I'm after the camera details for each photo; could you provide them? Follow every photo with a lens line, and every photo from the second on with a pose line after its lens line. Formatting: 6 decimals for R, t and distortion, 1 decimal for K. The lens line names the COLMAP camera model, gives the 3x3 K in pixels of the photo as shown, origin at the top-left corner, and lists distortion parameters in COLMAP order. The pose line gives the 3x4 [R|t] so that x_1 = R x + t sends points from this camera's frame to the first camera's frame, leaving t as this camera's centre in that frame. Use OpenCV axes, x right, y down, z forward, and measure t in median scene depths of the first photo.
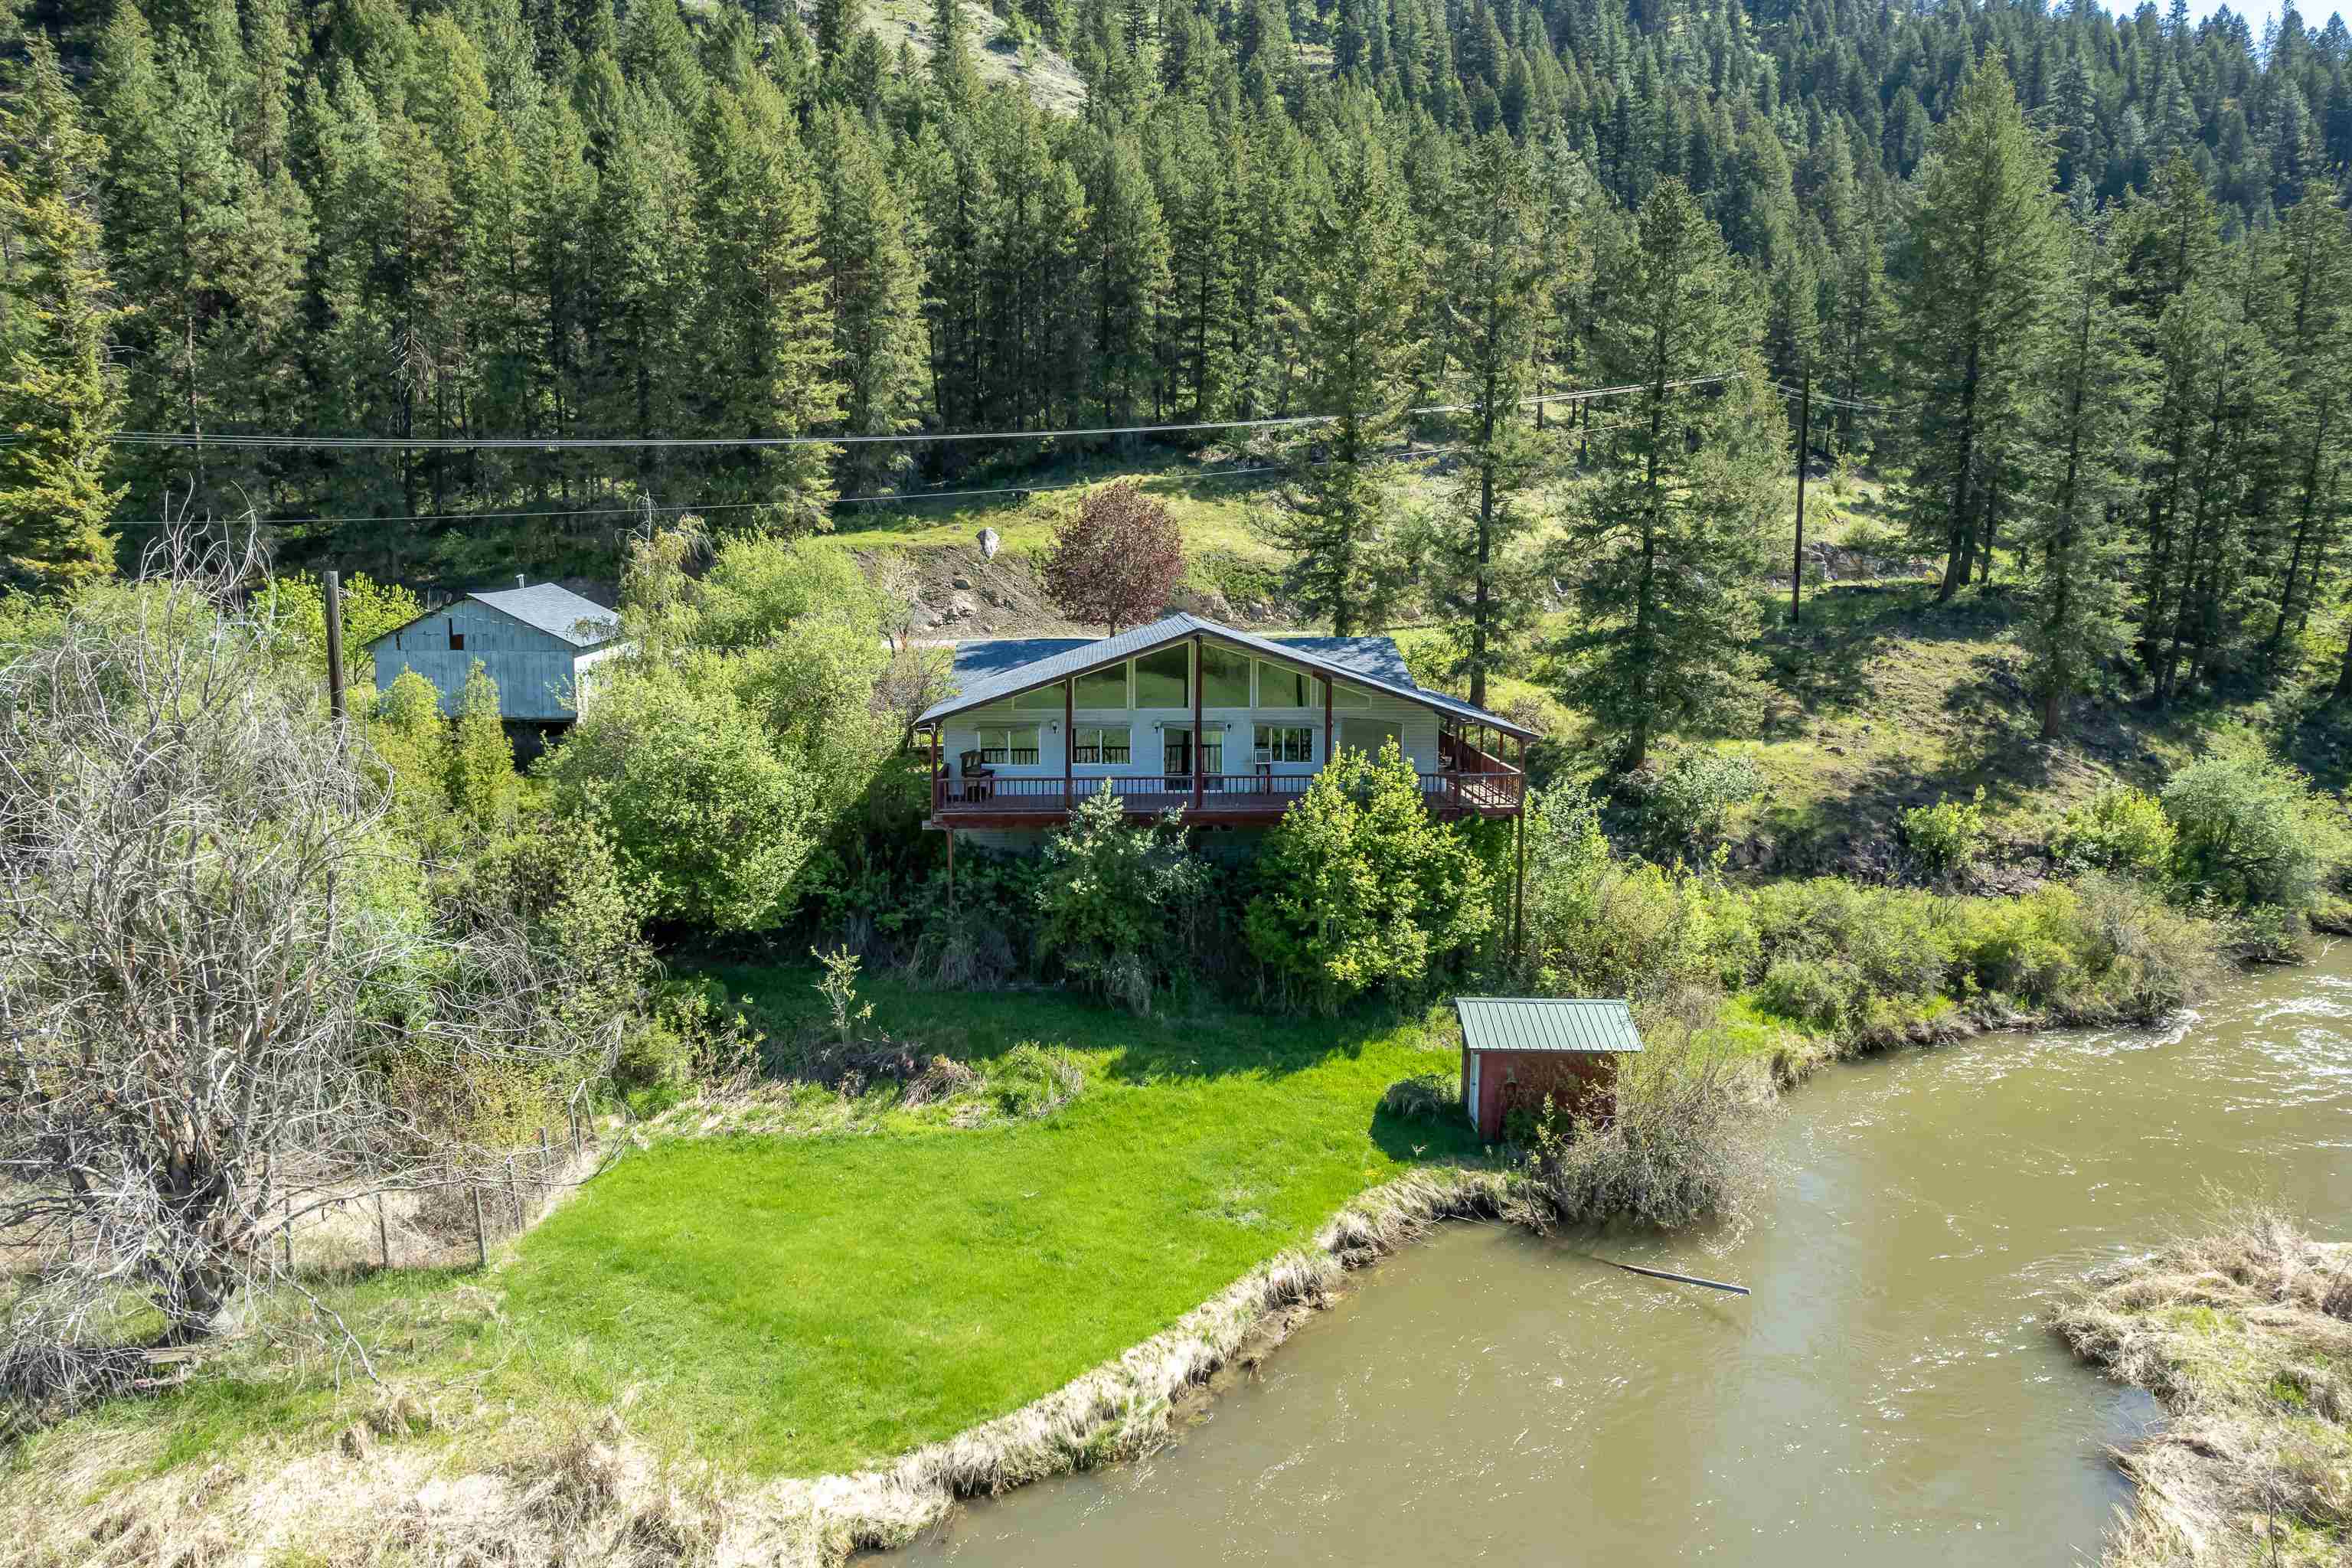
lens RADIAL K [[1531.4, 0, 1167.6], [0, 1531.4, 700.6], [0, 0, 1]] dist [-0.065749, 0.058274]
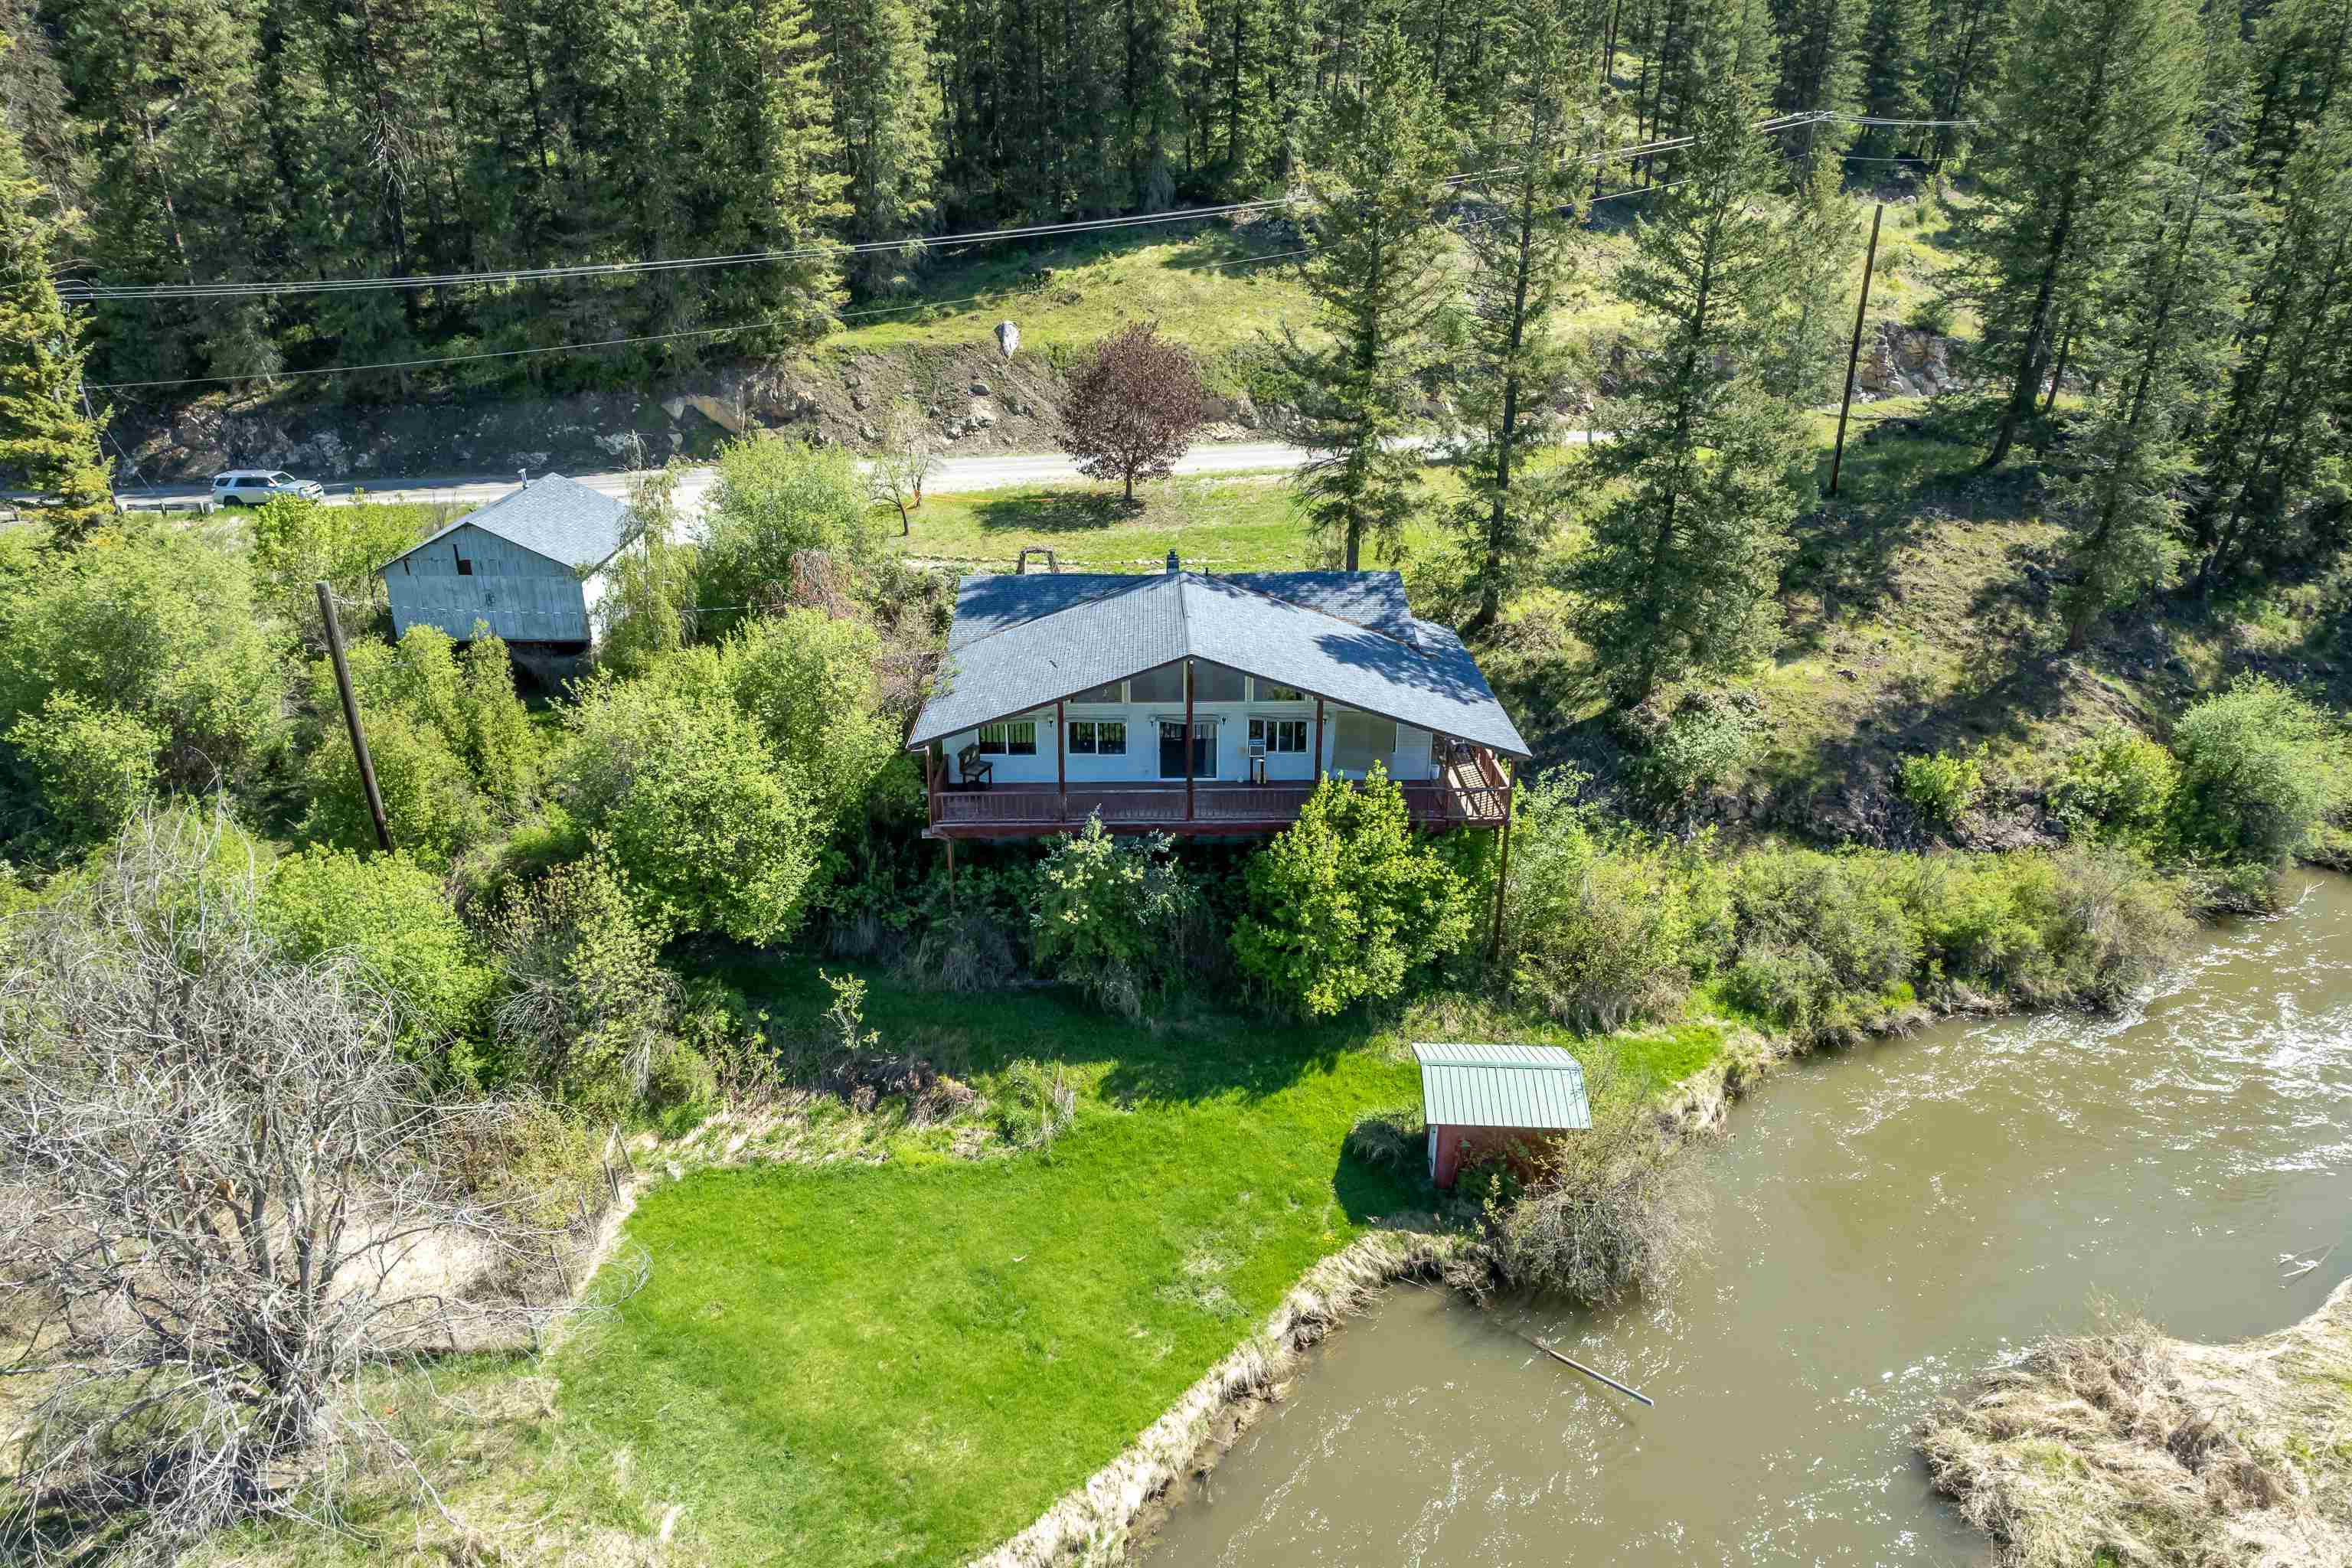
lens RADIAL K [[1507.4, 0, 1165.5], [0, 1507.4, 772.5], [0, 0, 1]] dist [-0.063405, 0.059383]
pose [[0.999410, 0.009745, -0.032936, 0.034578], [0.000073, 0.958302, 0.285757, -0.231182], [0.034347, -0.285590, 0.957736, 0.039177]]
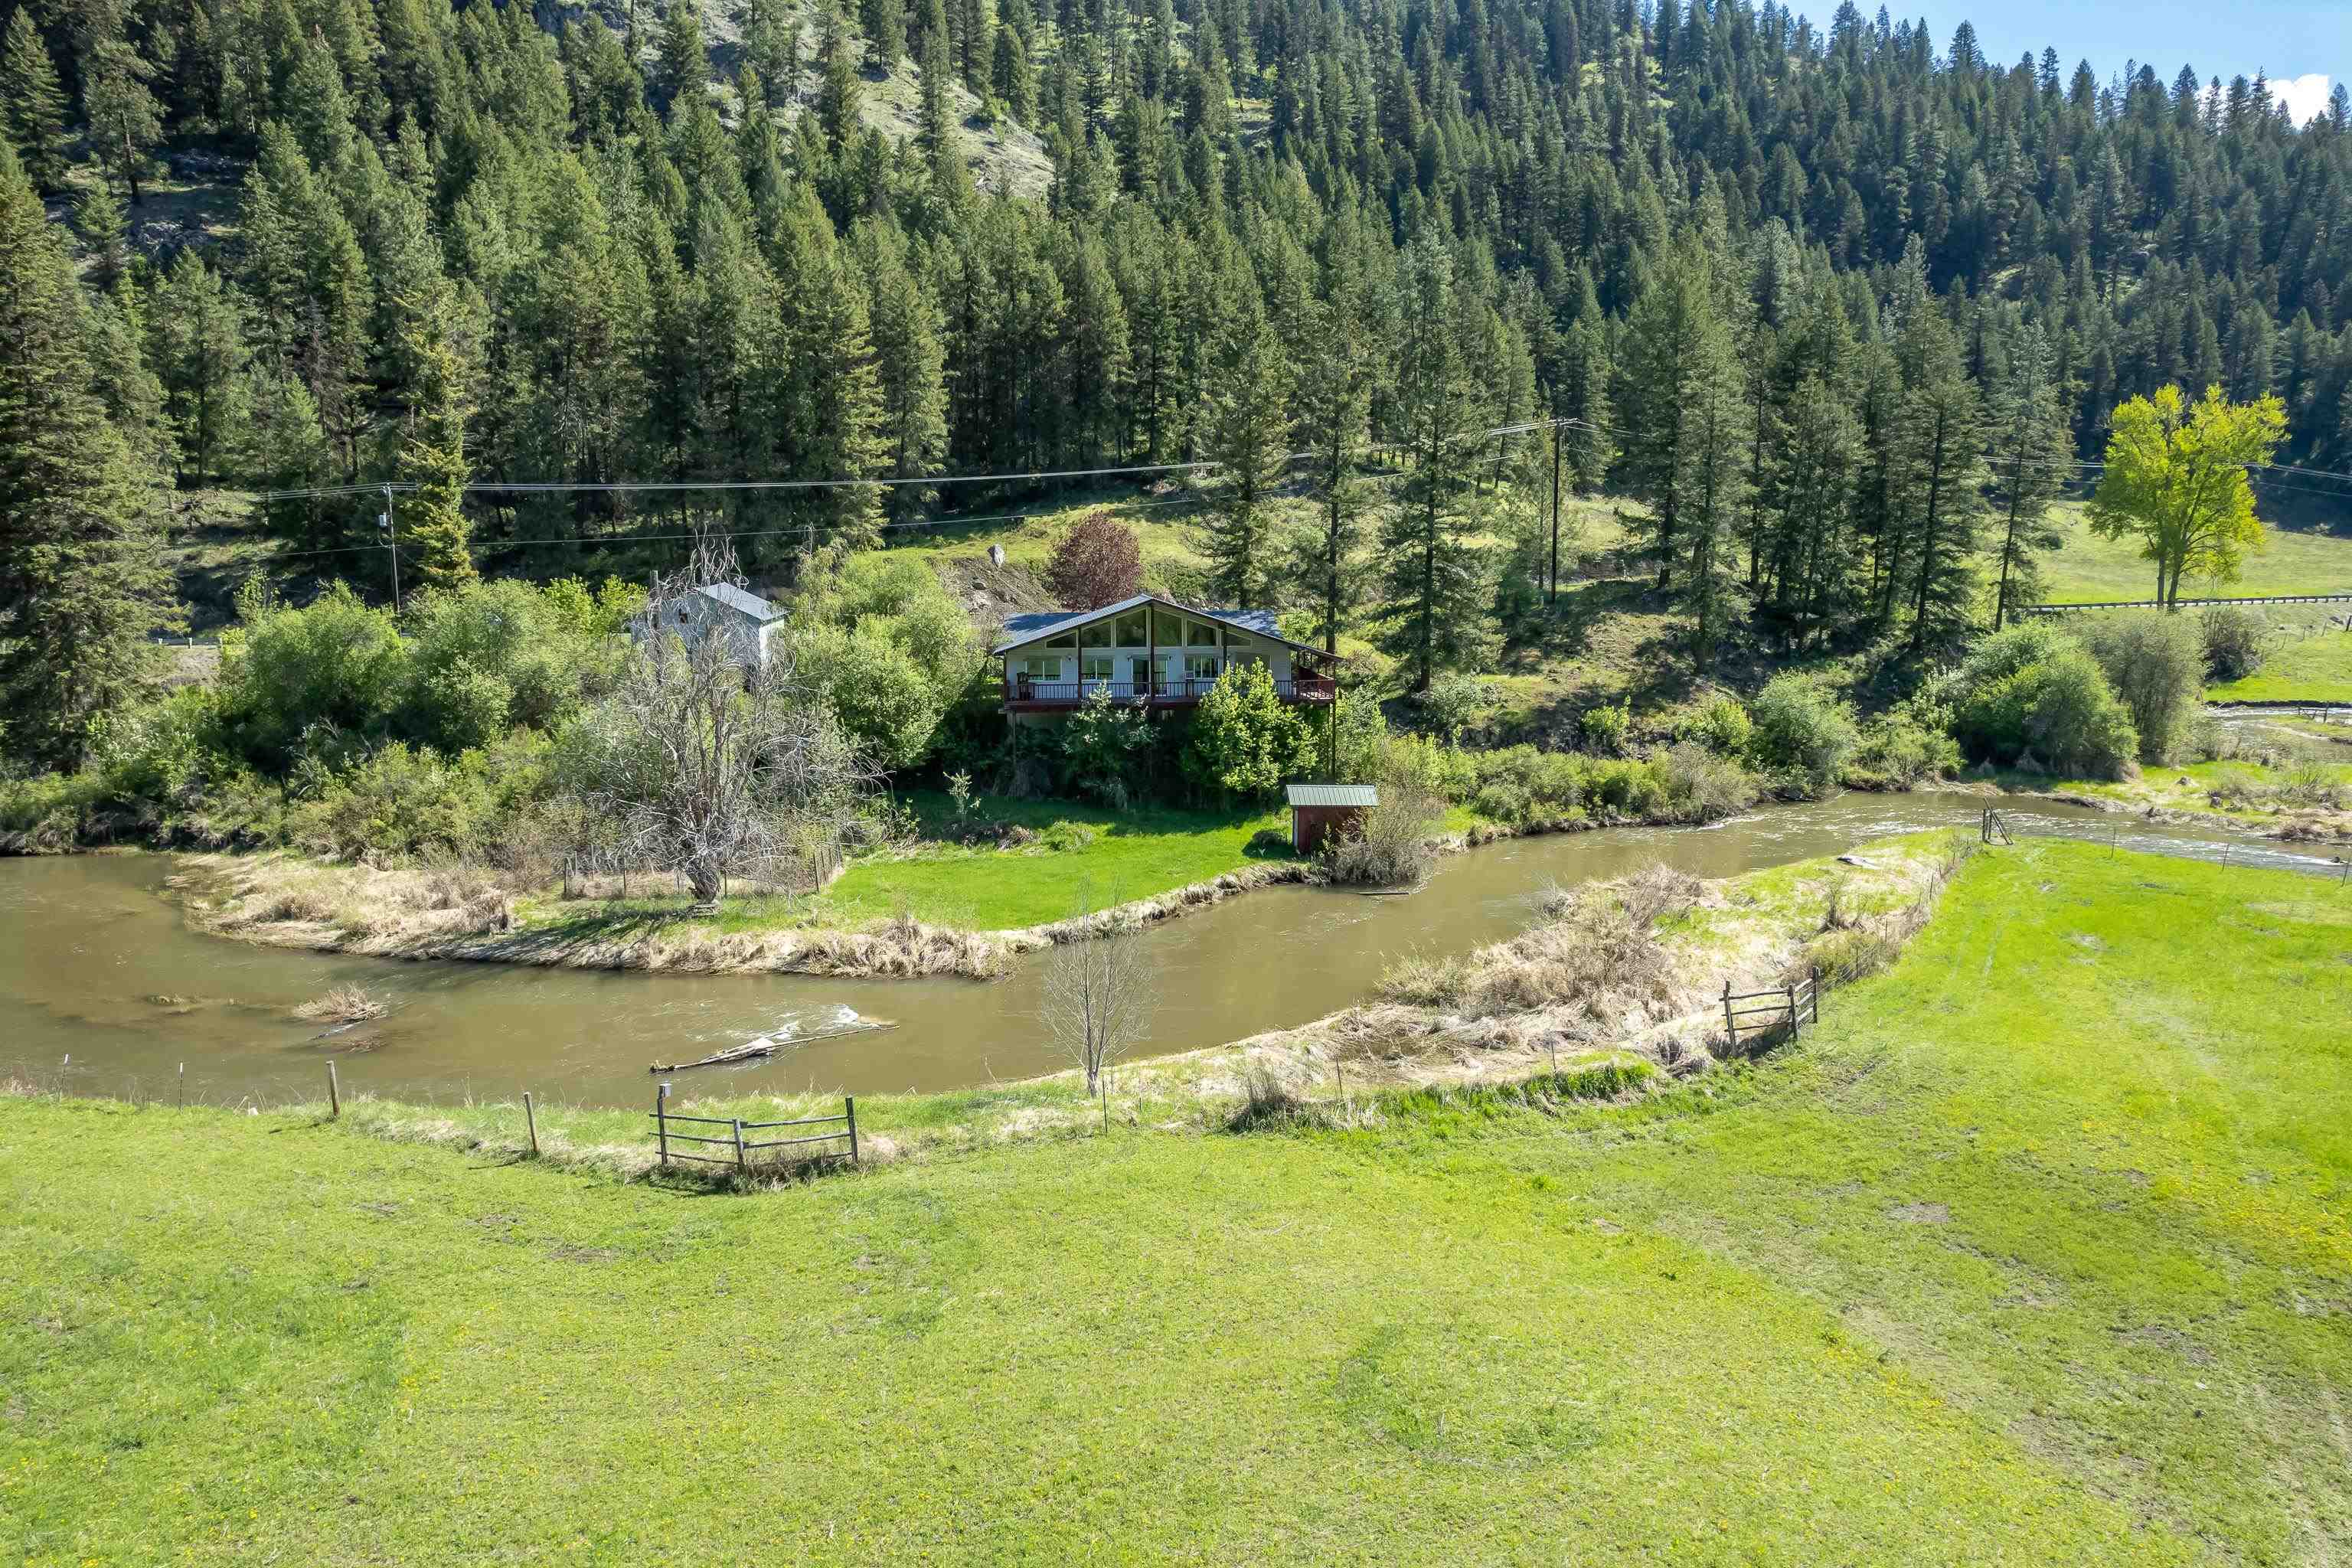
lens RADIAL K [[1503.1, 0, 1156.9], [0, 1503.1, 775.0], [0, 0, 1]] dist [-0.060377, 0.055323]
pose [[0.999713, -0.010806, 0.021365, -0.012749], [0.009949, 0.999158, 0.039814, 0.081923], [-0.021778, -0.039590, 0.998979, -0.703138]]
